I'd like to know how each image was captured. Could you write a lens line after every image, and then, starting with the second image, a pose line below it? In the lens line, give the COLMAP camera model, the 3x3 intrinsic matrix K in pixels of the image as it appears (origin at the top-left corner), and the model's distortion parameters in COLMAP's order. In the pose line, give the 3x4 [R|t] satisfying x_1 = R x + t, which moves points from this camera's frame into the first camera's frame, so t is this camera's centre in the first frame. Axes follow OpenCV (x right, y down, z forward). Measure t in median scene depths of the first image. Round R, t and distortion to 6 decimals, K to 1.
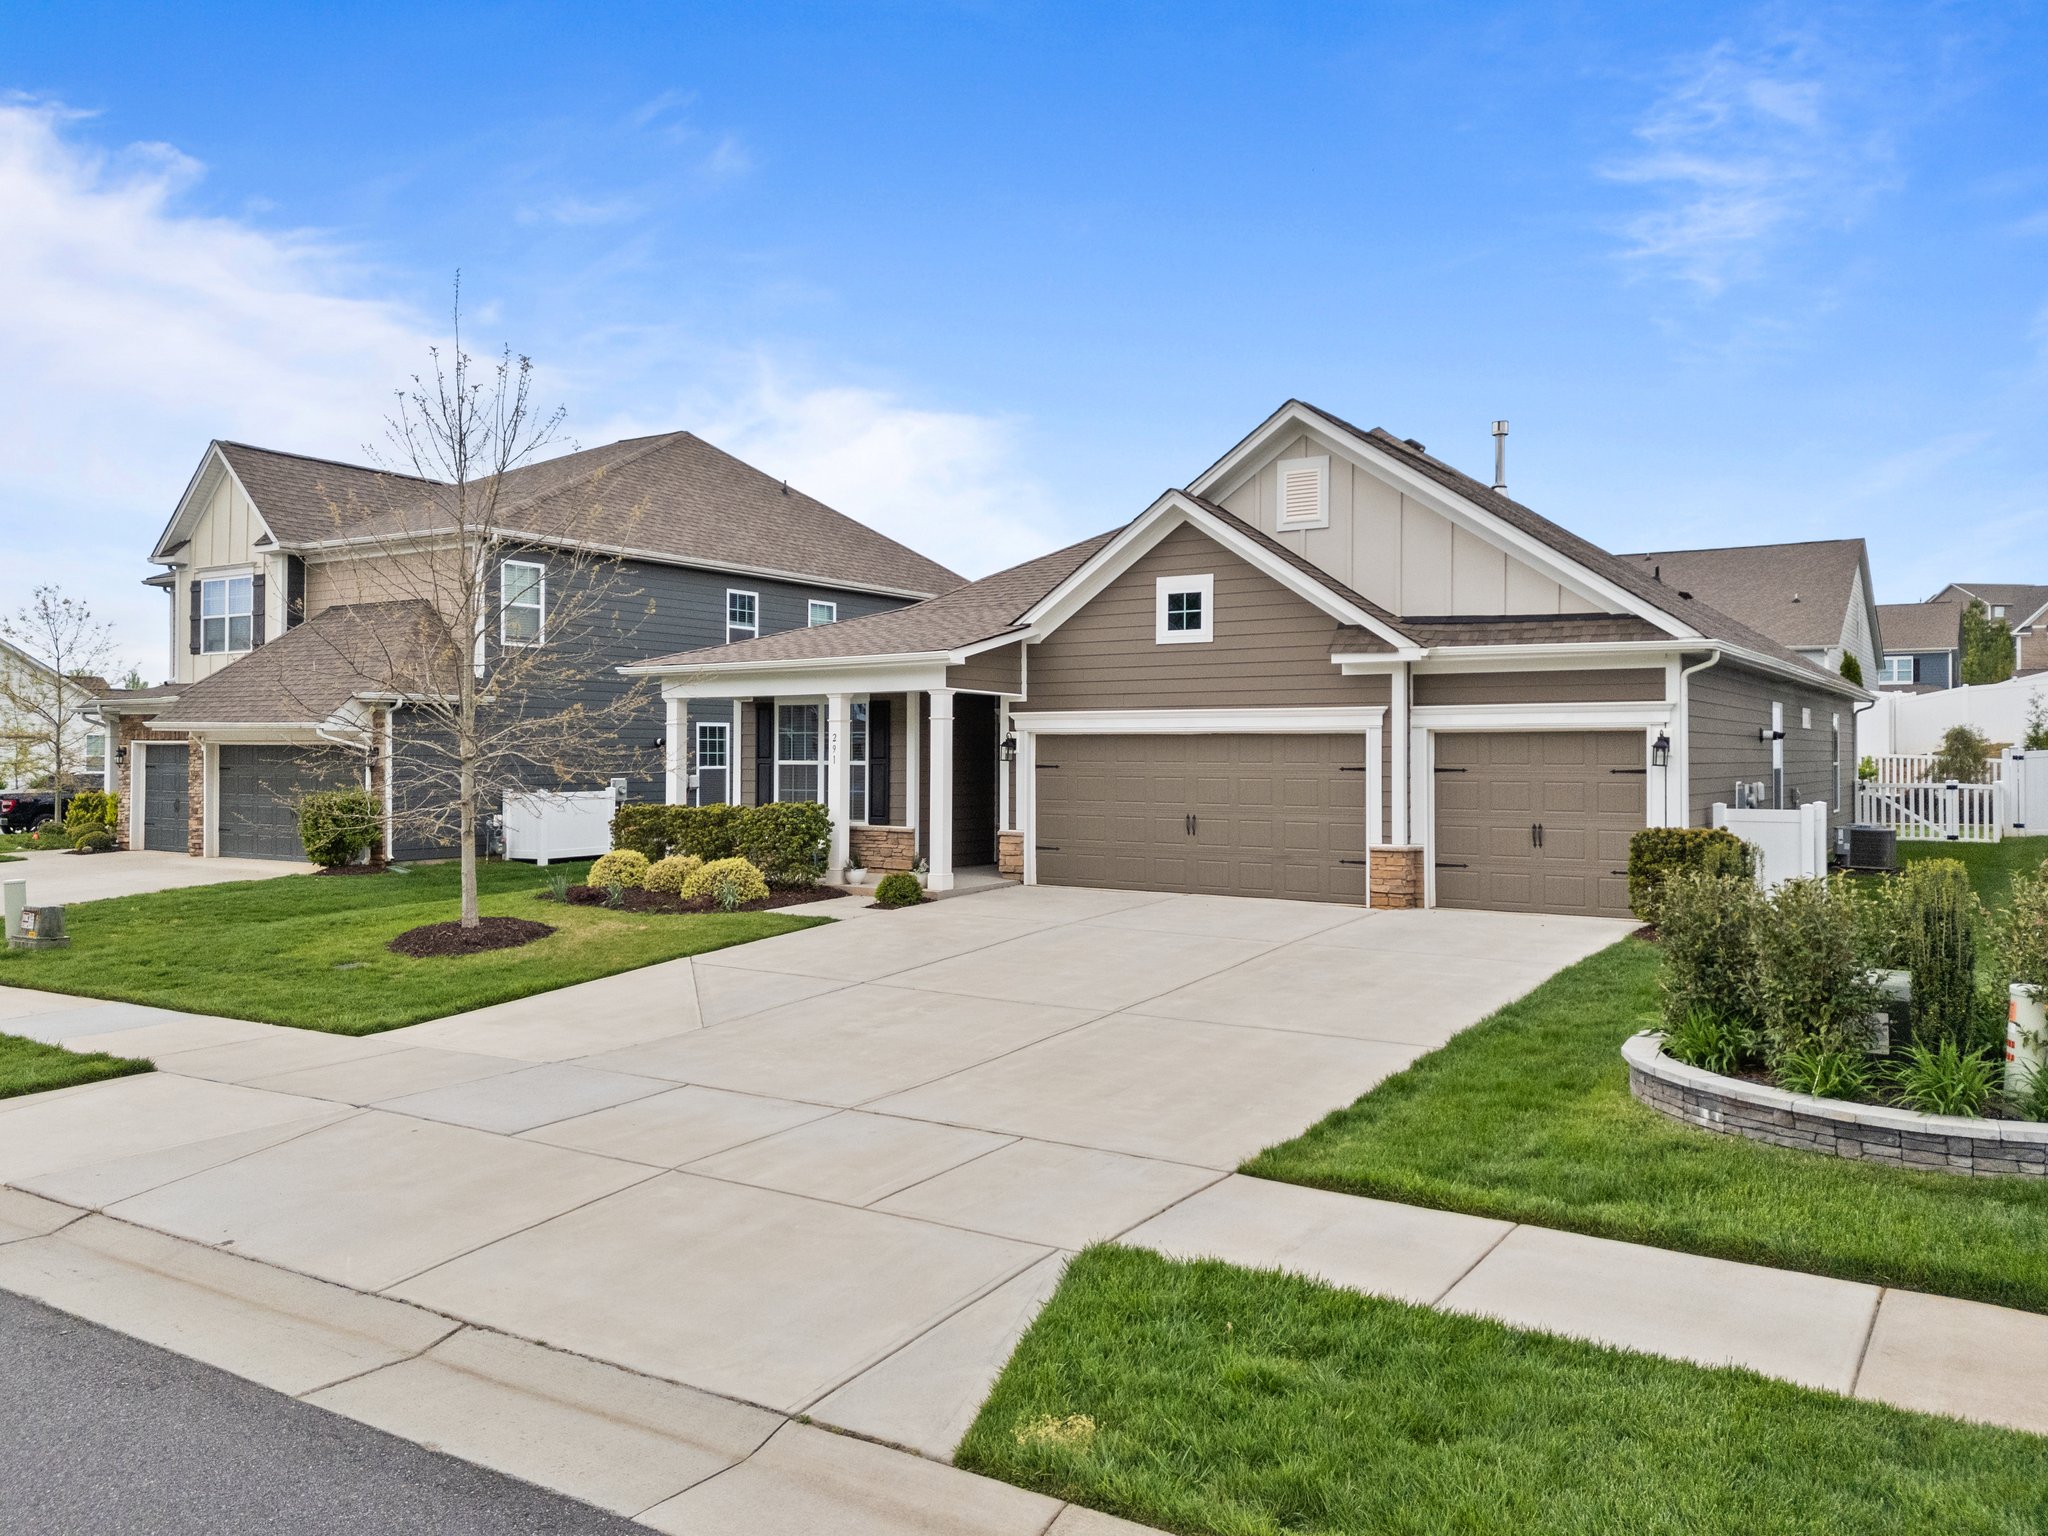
lens RADIAL K [[1524.7, 0, 1017.4], [0, 1524.7, 719.2], [0, 0, 1]] dist [0.080464, -0.073231]
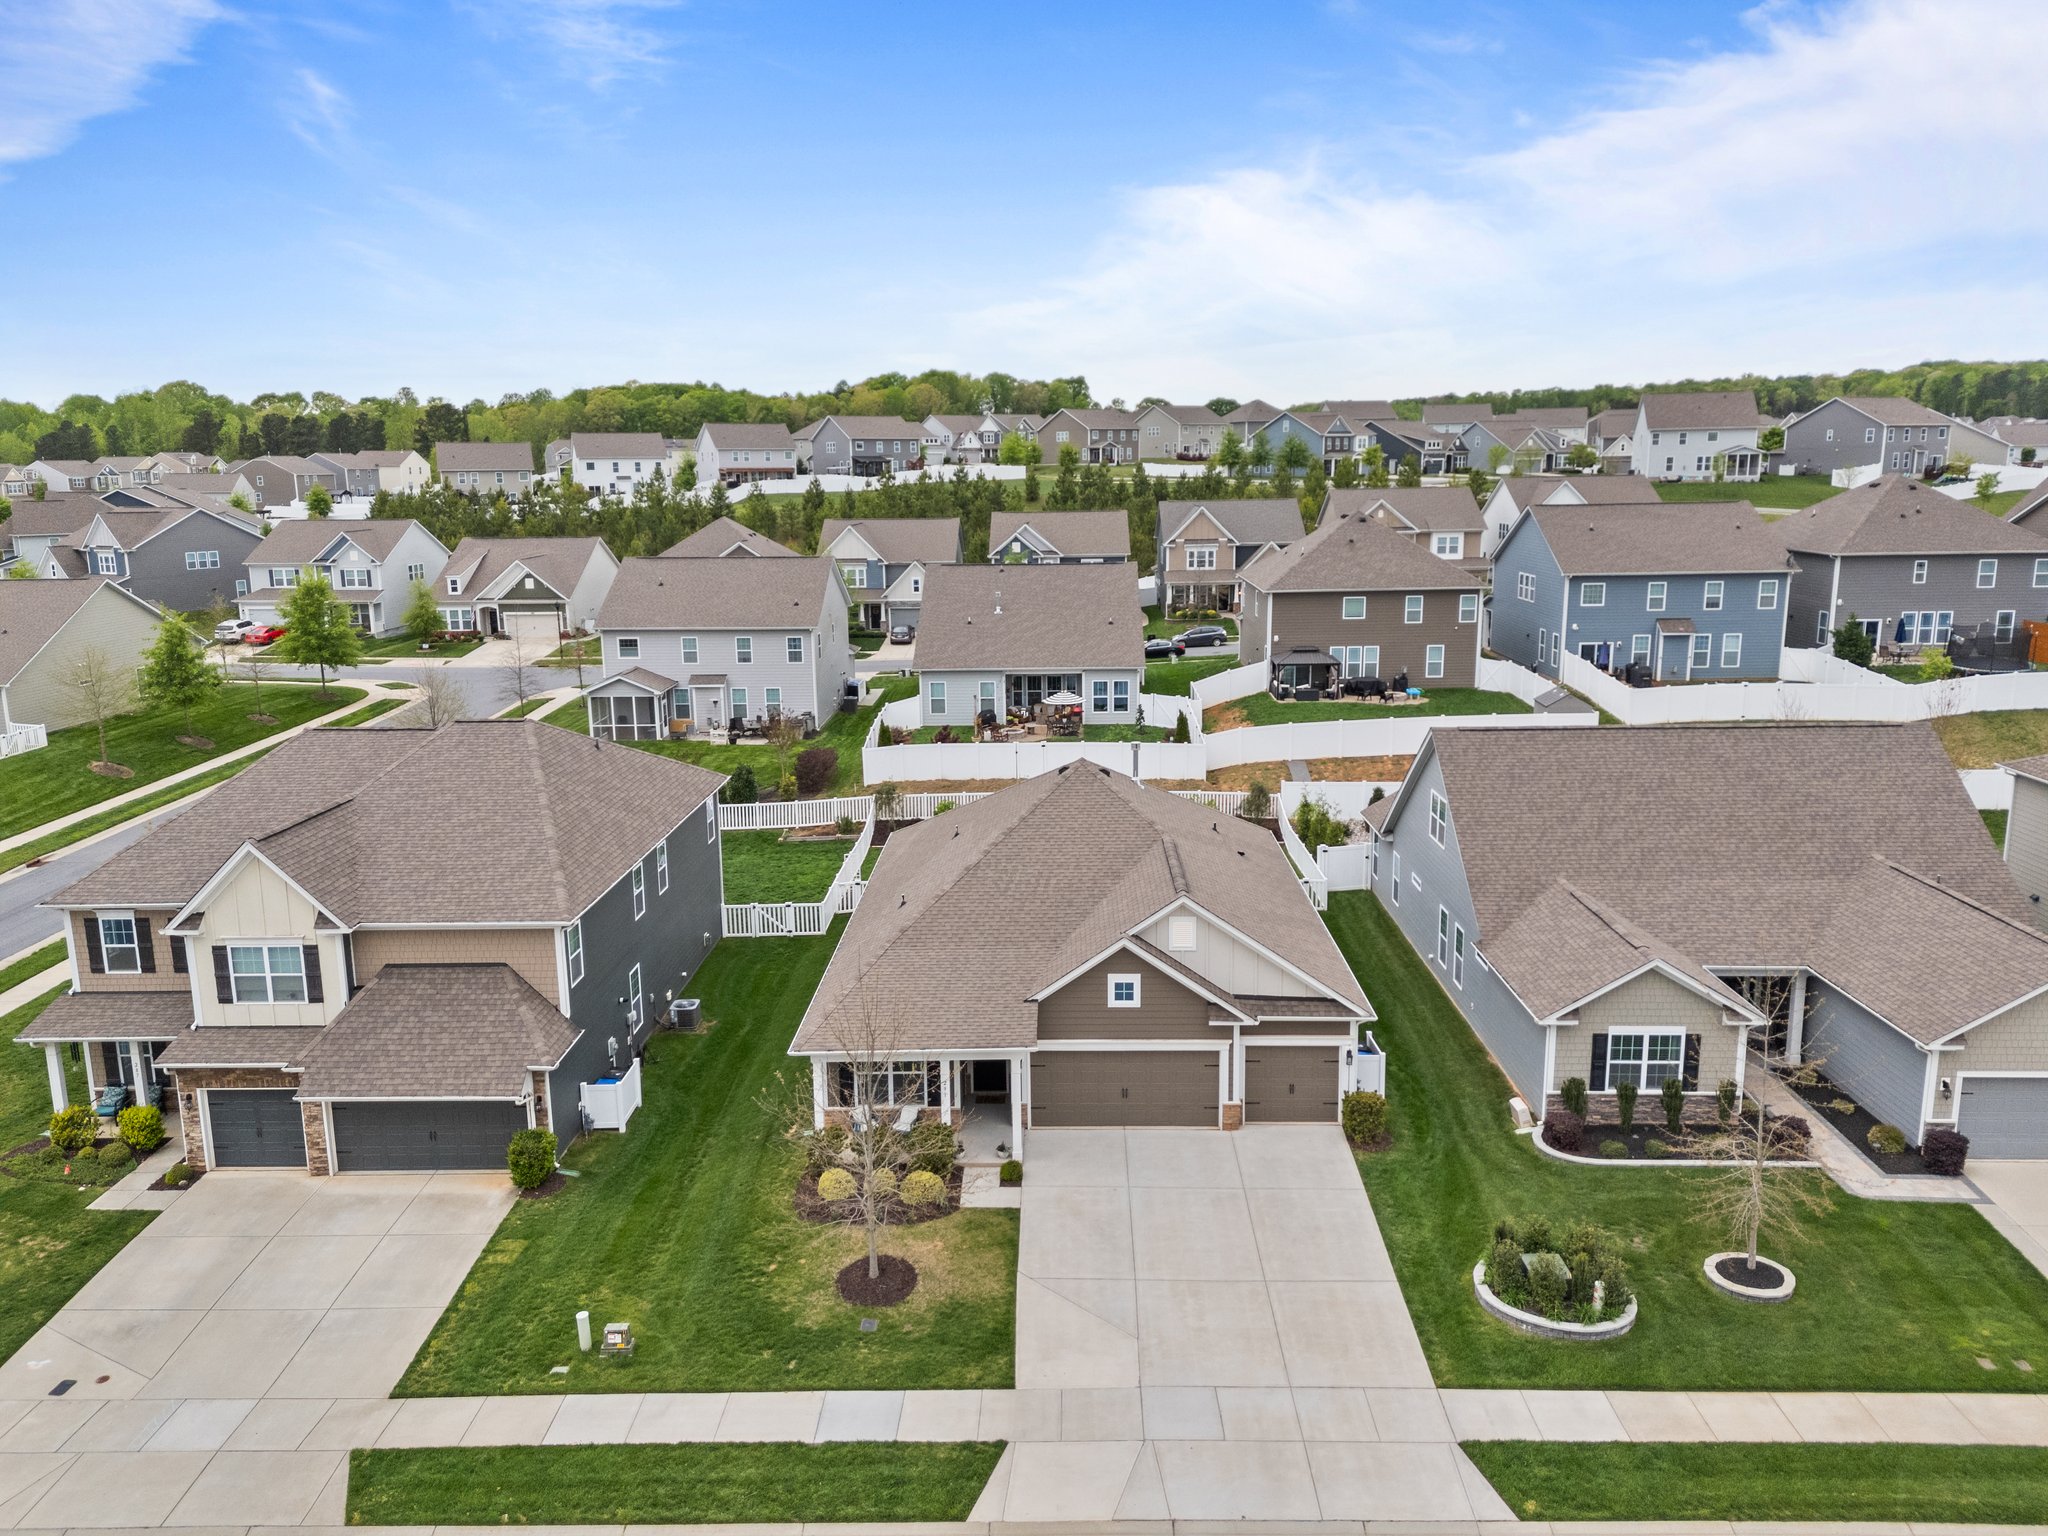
lens RADIAL K [[1497.3, 0, 1024.0], [0, 1497.3, 768.0], [0, 0, 1]] dist [0.089248, -0.104180]
pose [[0.846566, -0.121196, 0.518303, -0.943255], [0.002722, 0.974706, 0.223472, -0.767661], [-0.532277, -0.187773, 0.825483, -0.444386]]
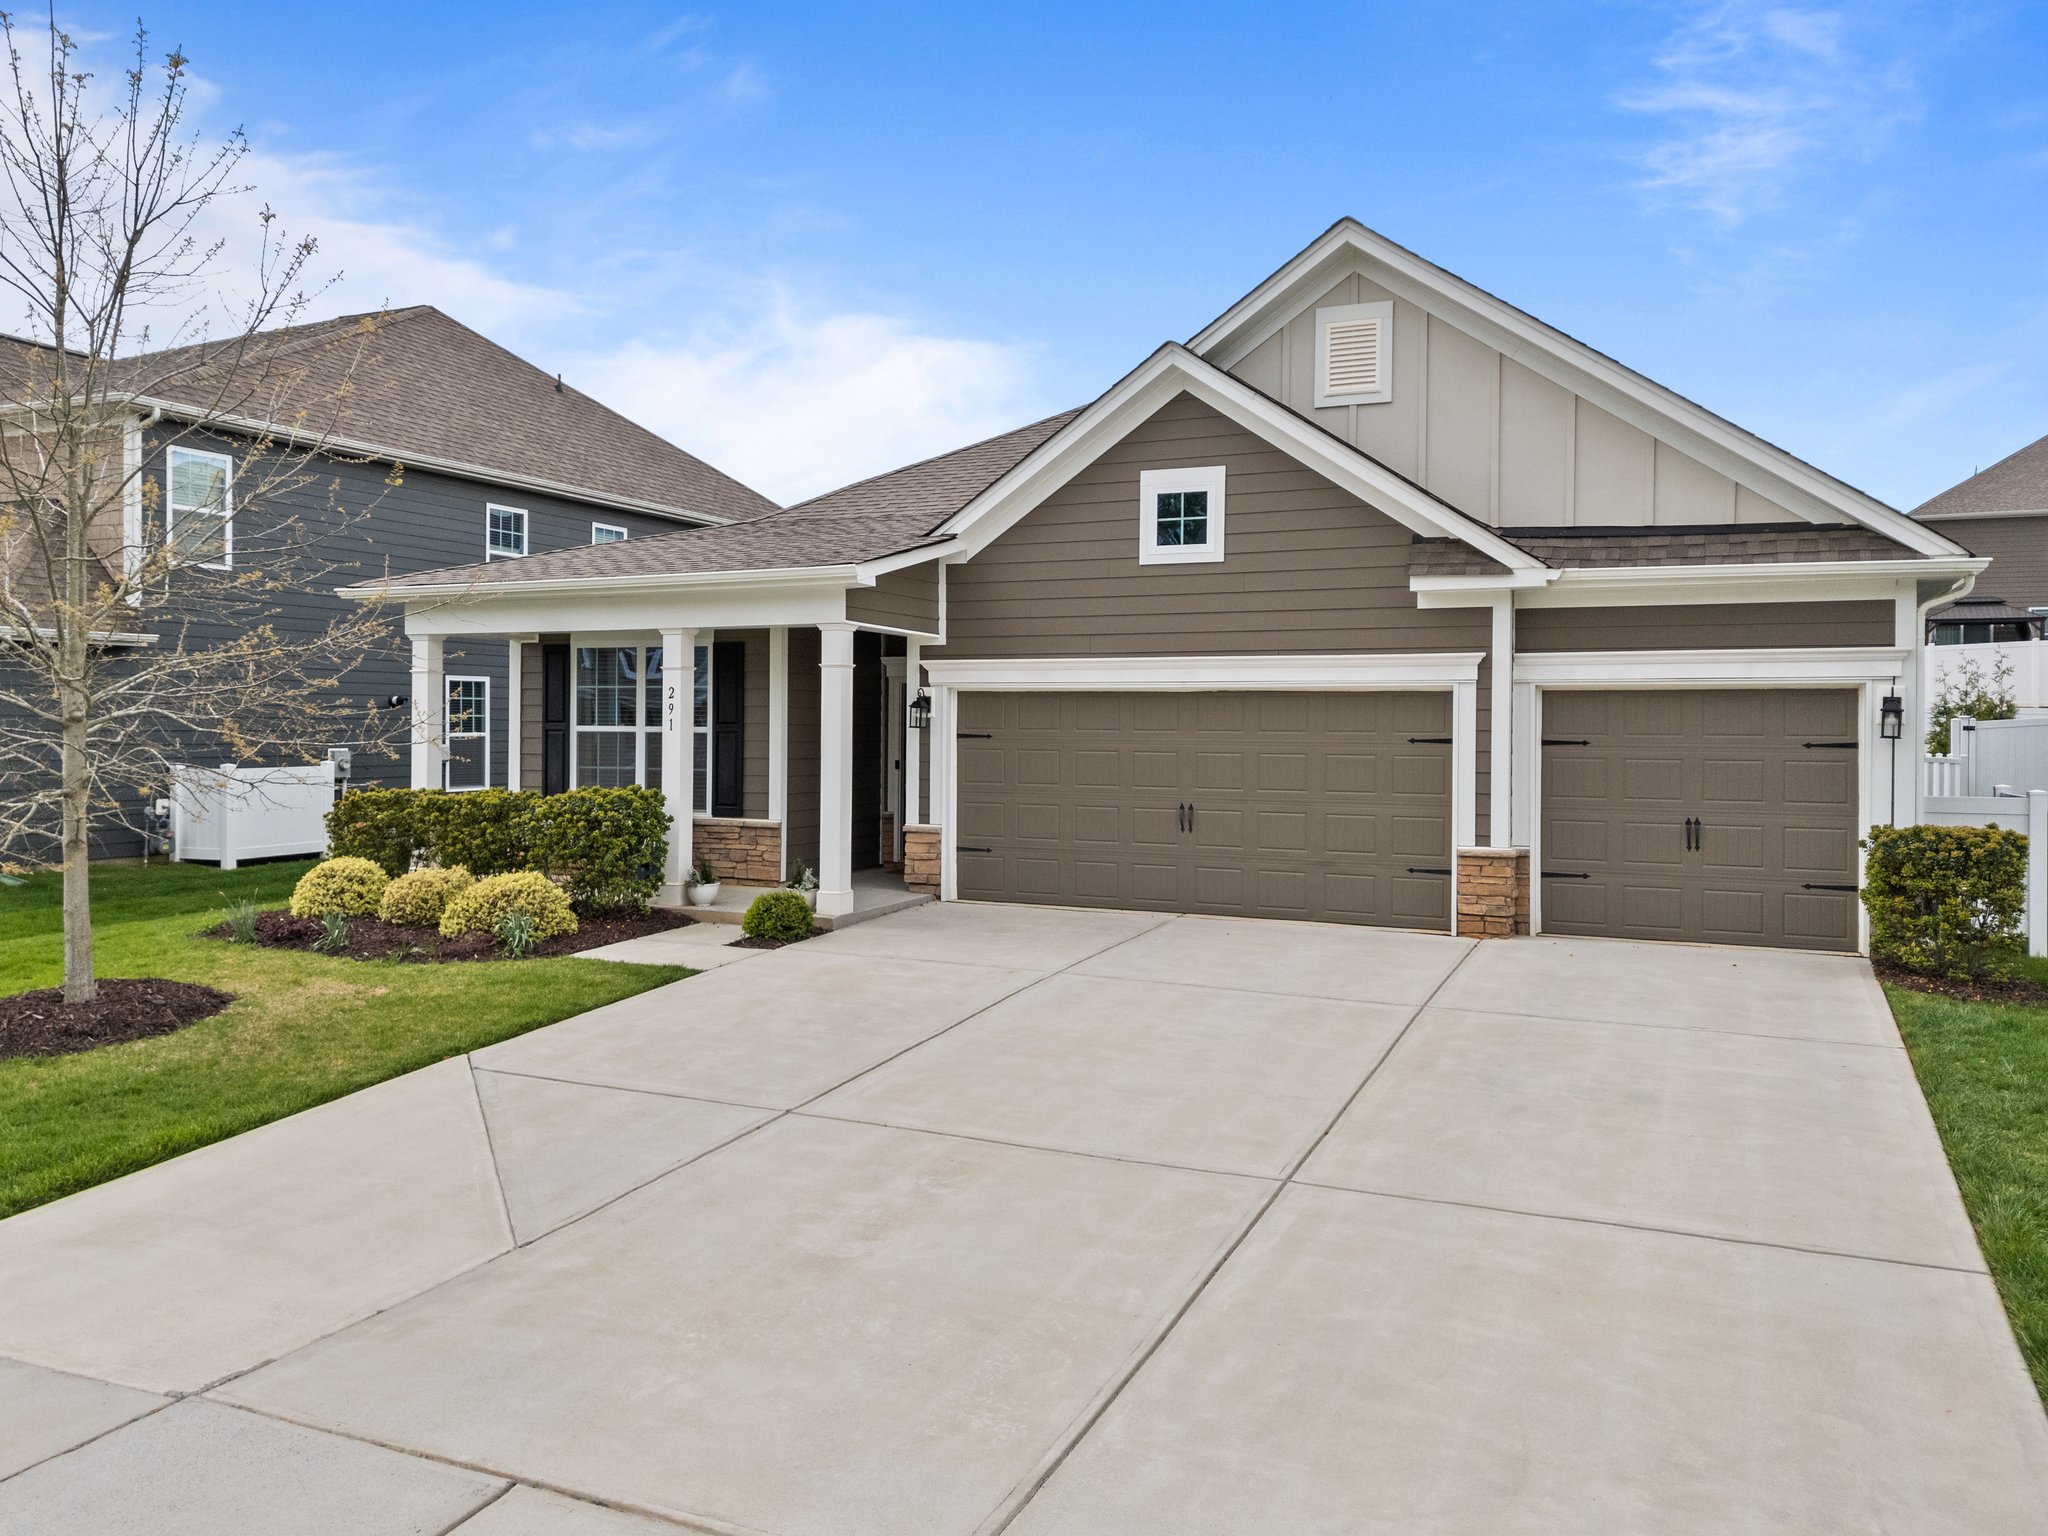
lens RADIAL K [[1545.7, 0, 1017.1], [0, 1545.7, 717.4], [0, 0, 1]] dist [0.046772, -0.045008]
pose [[0.987660, 0.005224, 0.156527, -0.078205], [-0.008411, 0.999770, 0.019705, 0.008367], [-0.156388, -0.020778, 0.987477, 0.297407]]
